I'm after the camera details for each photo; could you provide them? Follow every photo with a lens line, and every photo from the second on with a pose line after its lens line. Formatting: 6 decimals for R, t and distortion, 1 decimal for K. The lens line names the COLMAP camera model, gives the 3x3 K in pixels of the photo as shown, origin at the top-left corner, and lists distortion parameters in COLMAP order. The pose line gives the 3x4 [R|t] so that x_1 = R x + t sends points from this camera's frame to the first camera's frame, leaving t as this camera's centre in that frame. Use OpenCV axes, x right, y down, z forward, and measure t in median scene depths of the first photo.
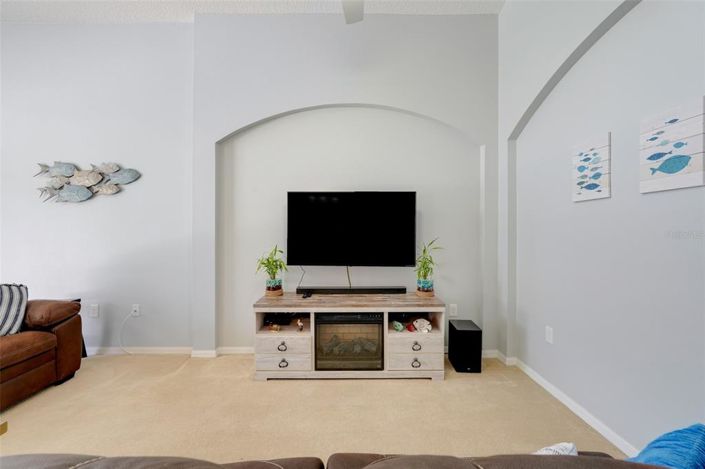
lens RADIAL K [[313.4, 0, 353.7], [0, 313.4, 235.7], [0, 0, 1]] dist [-0.002981, -0.000052]
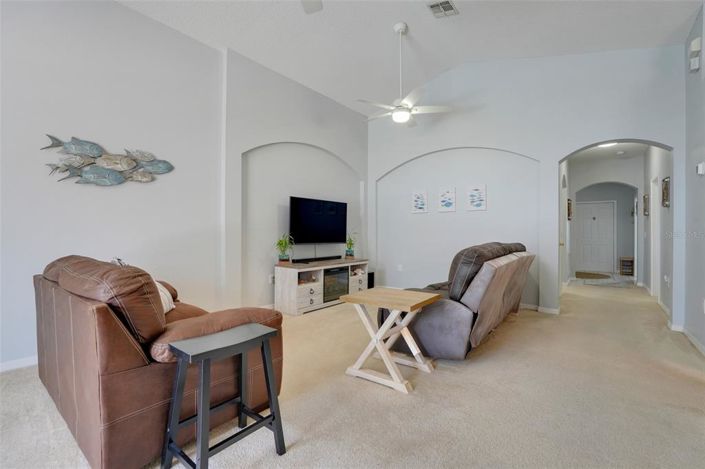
lens RADIAL K [[313.4, 0, 349.1], [0, 313.4, 233.2], [0, 0, 1]] dist [-0.002981, -0.000052]
pose [[0.632578, -0.000239, 0.774497, -1.199675], [0.011750, 0.999888, -0.009289, 0.056538], [-0.774407, 0.014976, 0.632510, -0.178002]]
